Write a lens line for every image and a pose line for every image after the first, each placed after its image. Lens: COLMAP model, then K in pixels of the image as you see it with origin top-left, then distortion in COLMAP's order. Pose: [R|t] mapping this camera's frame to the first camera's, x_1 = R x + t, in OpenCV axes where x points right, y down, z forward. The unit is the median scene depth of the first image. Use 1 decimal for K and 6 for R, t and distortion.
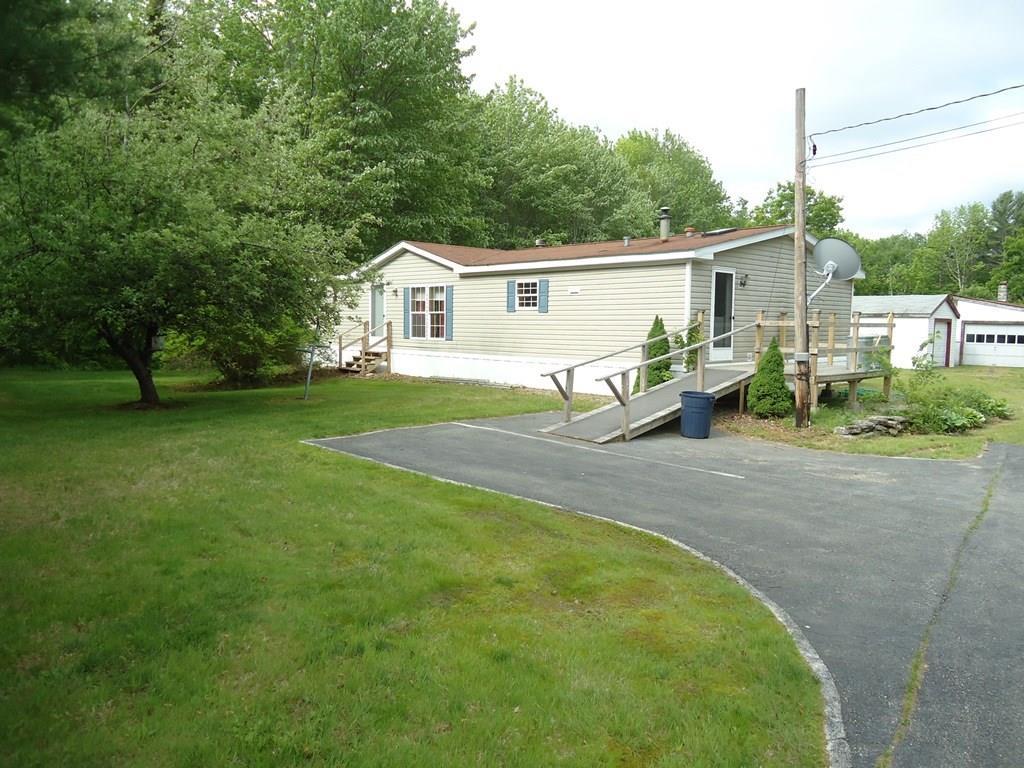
lens RADIAL K [[733.8, 0, 512.0], [0, 733.8, 384.0], [0, 0, 1]] dist [-0.006470, -0.007983]
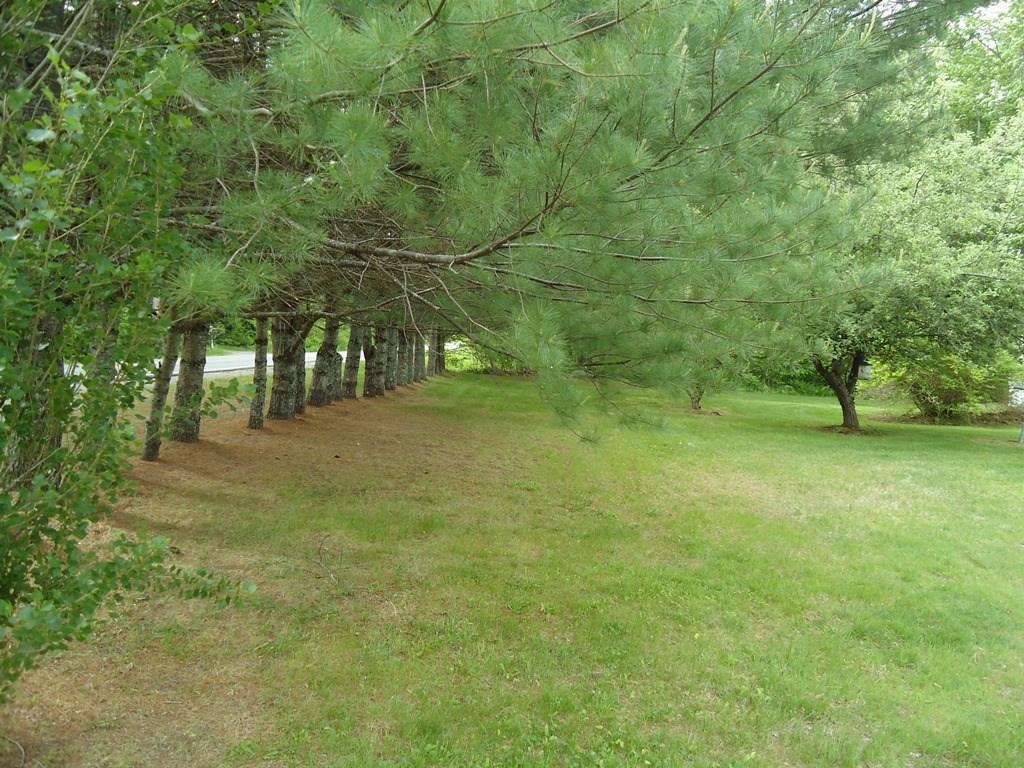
lens RADIAL K [[733.8, 0, 512.0], [0, 733.8, 384.0], [0, 0, 1]] dist [-0.006470, -0.007983]
pose [[0.650974, 0.061620, -0.756595, -0.018609], [-0.093127, 0.995654, 0.000963, 0.007965], [0.753366, 0.069833, 0.653883, -0.076916]]
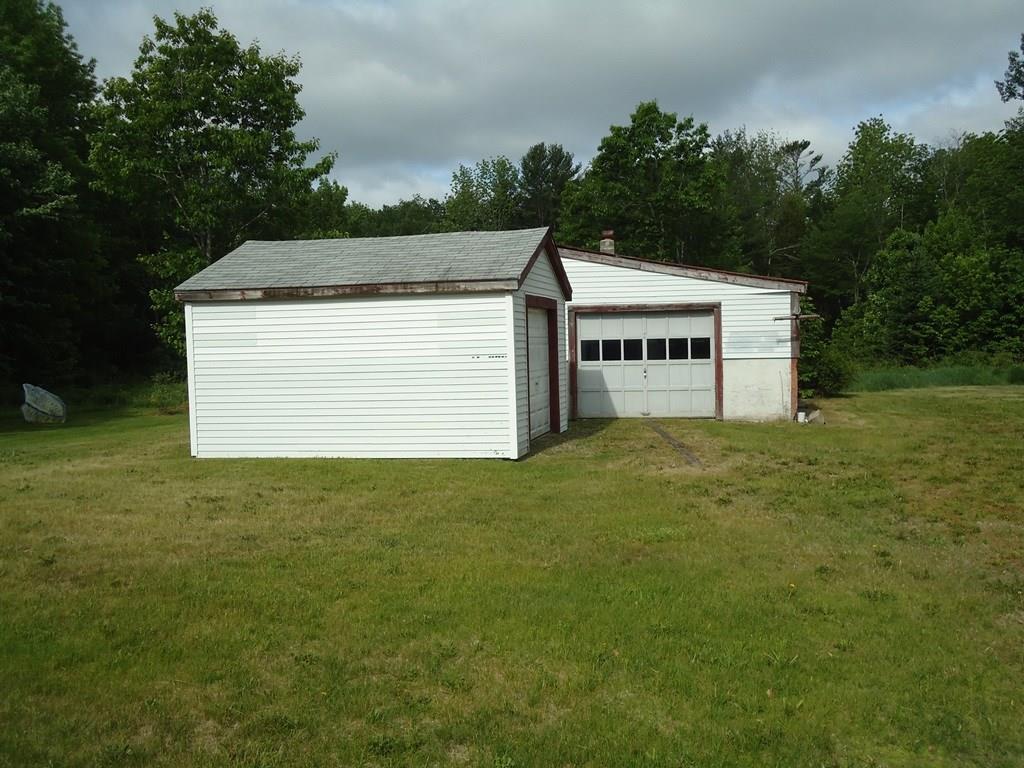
lens RADIAL K [[951.3, 0, 512.0], [0, 951.3, 384.0], [0, 0, 1]] dist [-0.000165, -0.000791]
pose [[0.832099, -0.060312, 0.551338, 0.569253], [0.081538, 0.996571, -0.014043, -0.076880], [-0.548601, 0.056640, 0.834164, 1.114635]]
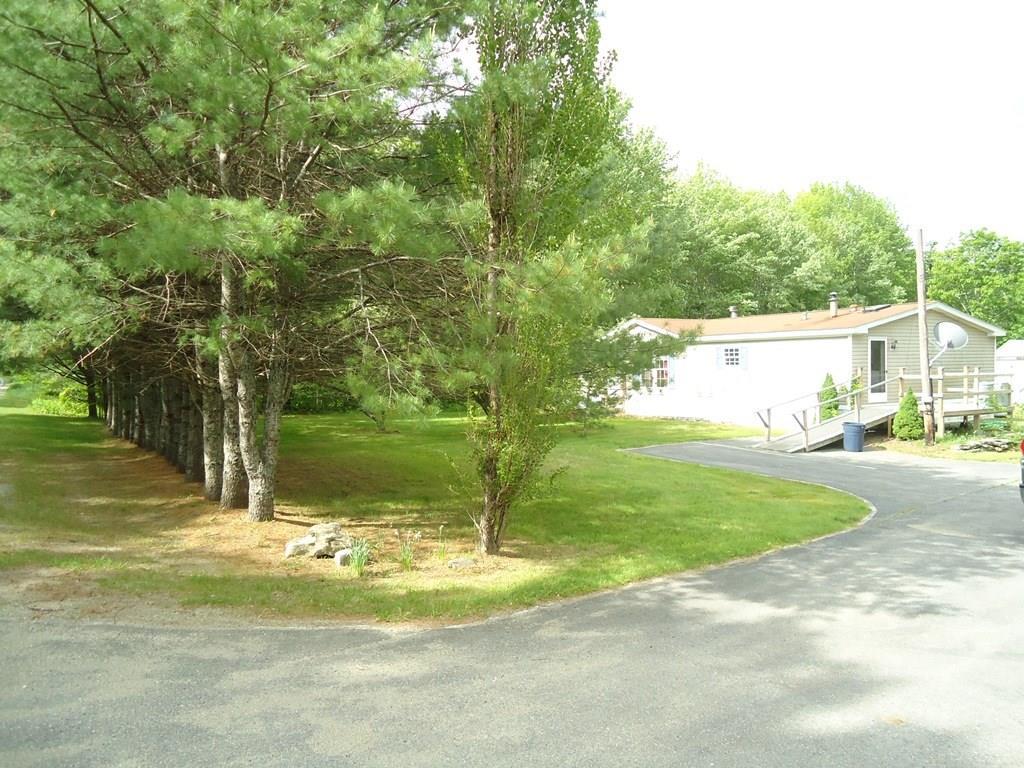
lens RADIAL K [[733.8, 0, 512.0], [0, 733.8, 384.0], [0, 0, 1]] dist [-0.006470, -0.007983]
pose [[0.972461, -0.016884, -0.232453, -0.056966], [0.003815, 0.998392, -0.056560, 0.008376], [0.233035, 0.054115, 0.970962, -0.423039]]
